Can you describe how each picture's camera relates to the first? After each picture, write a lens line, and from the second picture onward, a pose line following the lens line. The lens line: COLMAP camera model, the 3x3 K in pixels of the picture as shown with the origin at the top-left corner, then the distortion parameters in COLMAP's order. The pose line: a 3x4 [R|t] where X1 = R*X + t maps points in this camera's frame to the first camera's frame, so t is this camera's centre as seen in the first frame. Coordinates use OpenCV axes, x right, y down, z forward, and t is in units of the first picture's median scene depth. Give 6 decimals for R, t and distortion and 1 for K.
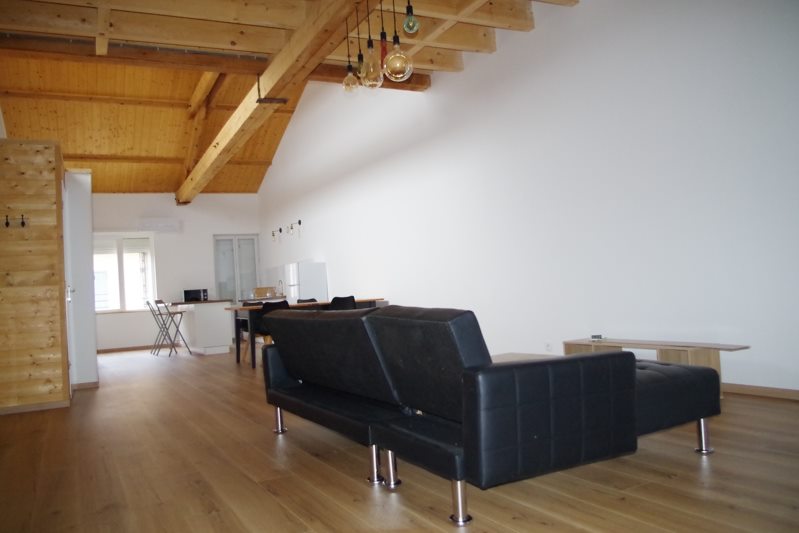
lens RADIAL K [[623.1, 0, 397.1], [0, 623.1, 264.3], [0, 0, 1]] dist [-0.054711, 0.010291]
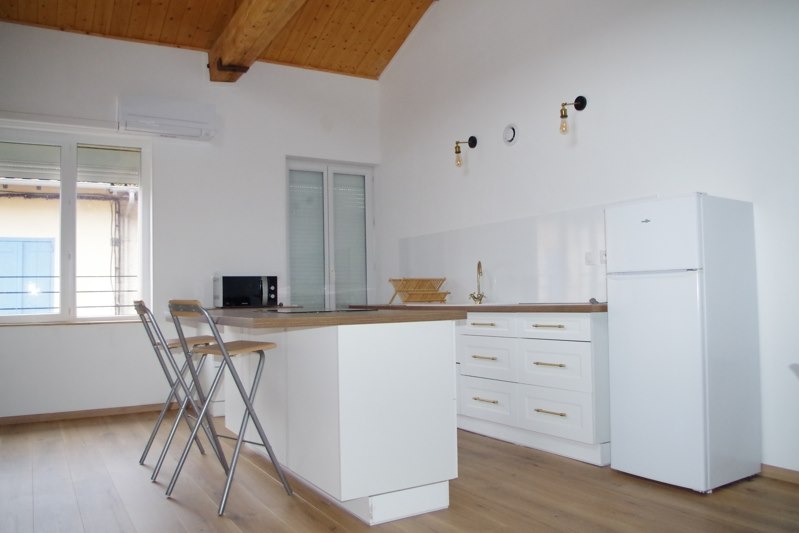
lens RADIAL K [[623.1, 0, 400.9], [0, 623.1, 260.3], [0, 0, 1]] dist [-0.054711, 0.010291]
pose [[0.997520, 0.048833, 0.050688, -0.257608], [-0.048161, 0.998736, -0.014386, 0.032472], [-0.051327, 0.011909, 0.998611, 0.606698]]
